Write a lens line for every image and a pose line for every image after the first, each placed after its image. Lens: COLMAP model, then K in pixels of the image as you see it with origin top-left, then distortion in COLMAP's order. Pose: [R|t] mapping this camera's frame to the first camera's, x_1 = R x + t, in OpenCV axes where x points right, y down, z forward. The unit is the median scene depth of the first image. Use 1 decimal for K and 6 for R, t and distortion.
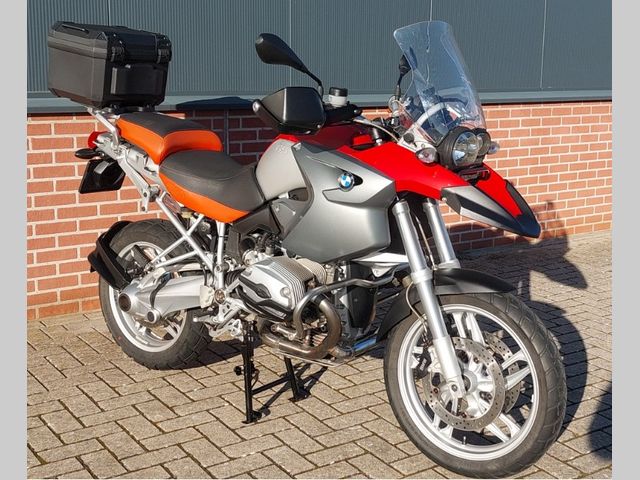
lens RADIAL K [[902.8, 0, 320.0], [0, 902.8, 240.0], [0, 0, 1]] dist [-0.007911, -0.011307]
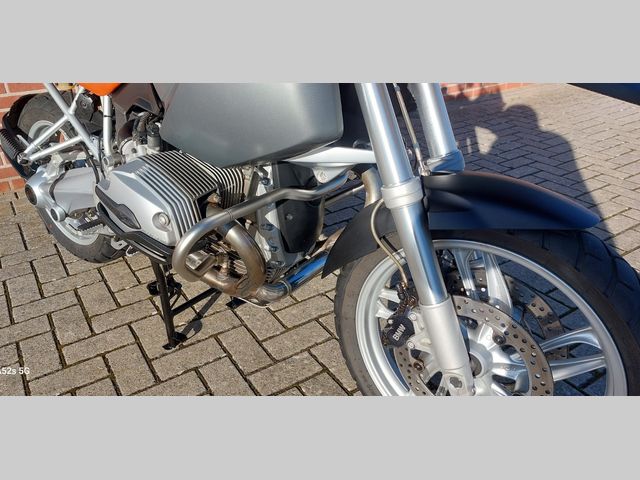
lens RADIAL K [[550.6, 0, 280.7], [0, 550.6, 239.2], [0, 0, 1]] dist [0.069759, -0.005696]
pose [[0.998872, -0.020426, -0.042873, 0.048801], [0.030377, 0.968745, 0.246191, -0.014670], [0.036504, -0.247216, 0.968273, 0.608233]]
